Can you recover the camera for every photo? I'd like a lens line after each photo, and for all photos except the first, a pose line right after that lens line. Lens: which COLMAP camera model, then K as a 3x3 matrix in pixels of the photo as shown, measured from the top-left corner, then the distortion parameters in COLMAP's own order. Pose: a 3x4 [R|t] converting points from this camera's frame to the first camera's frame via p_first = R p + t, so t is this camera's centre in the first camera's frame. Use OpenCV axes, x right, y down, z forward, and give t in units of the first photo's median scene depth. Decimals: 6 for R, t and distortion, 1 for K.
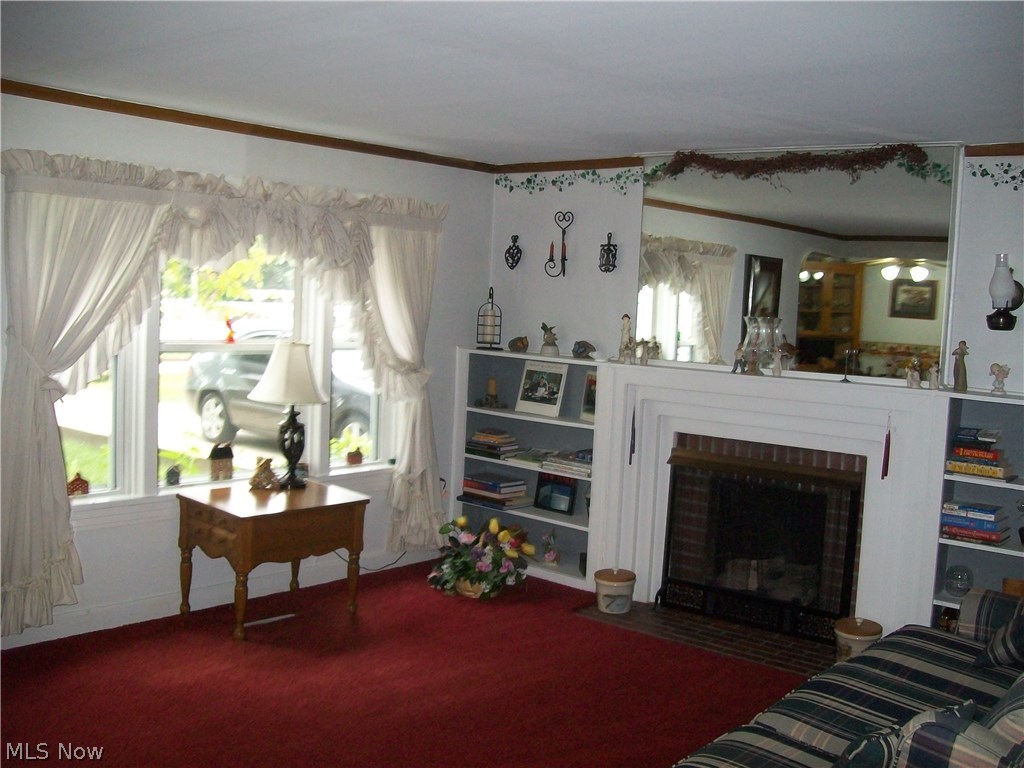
lens RADIAL K [[1101.6, 0, 516.7], [0, 1101.6, 382.7], [0, 0, 1]] dist [-0.221520, 0.404477]
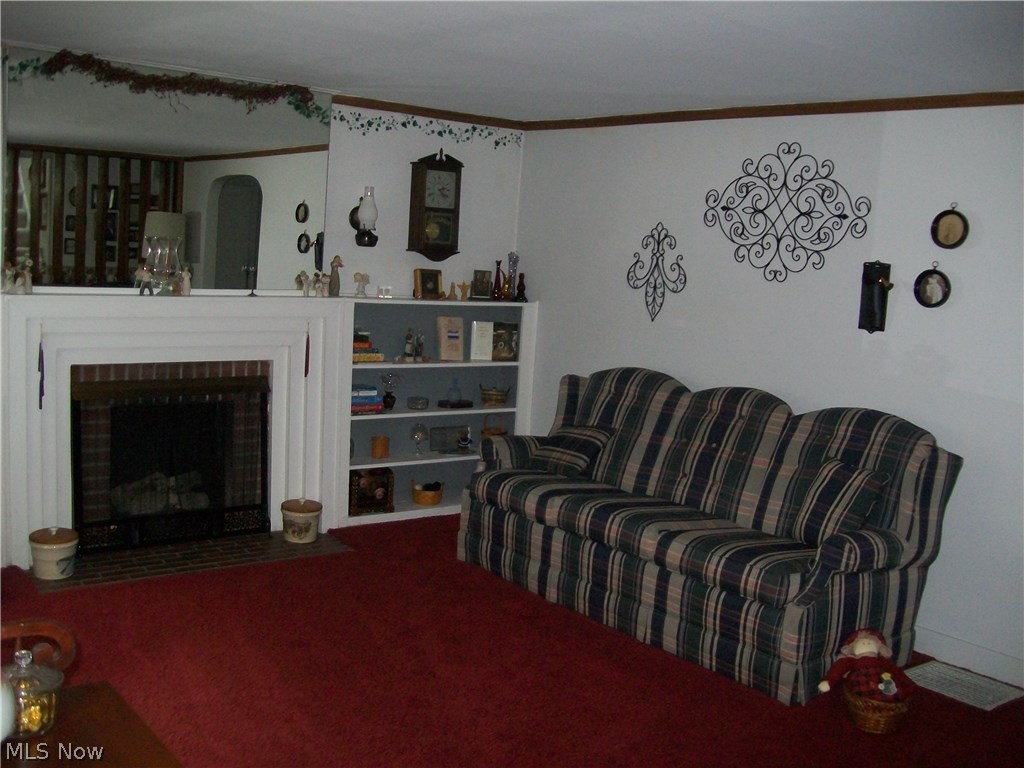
lens RADIAL K [[1101.6, 0, 516.7], [0, 1101.6, 382.7], [0, 0, 1]] dist [-0.221520, 0.404477]
pose [[0.202990, -0.152443, 0.967242, -0.733231], [0.025569, 0.988295, 0.150395, -0.073991], [-0.978847, -0.005798, 0.204512, 0.518391]]
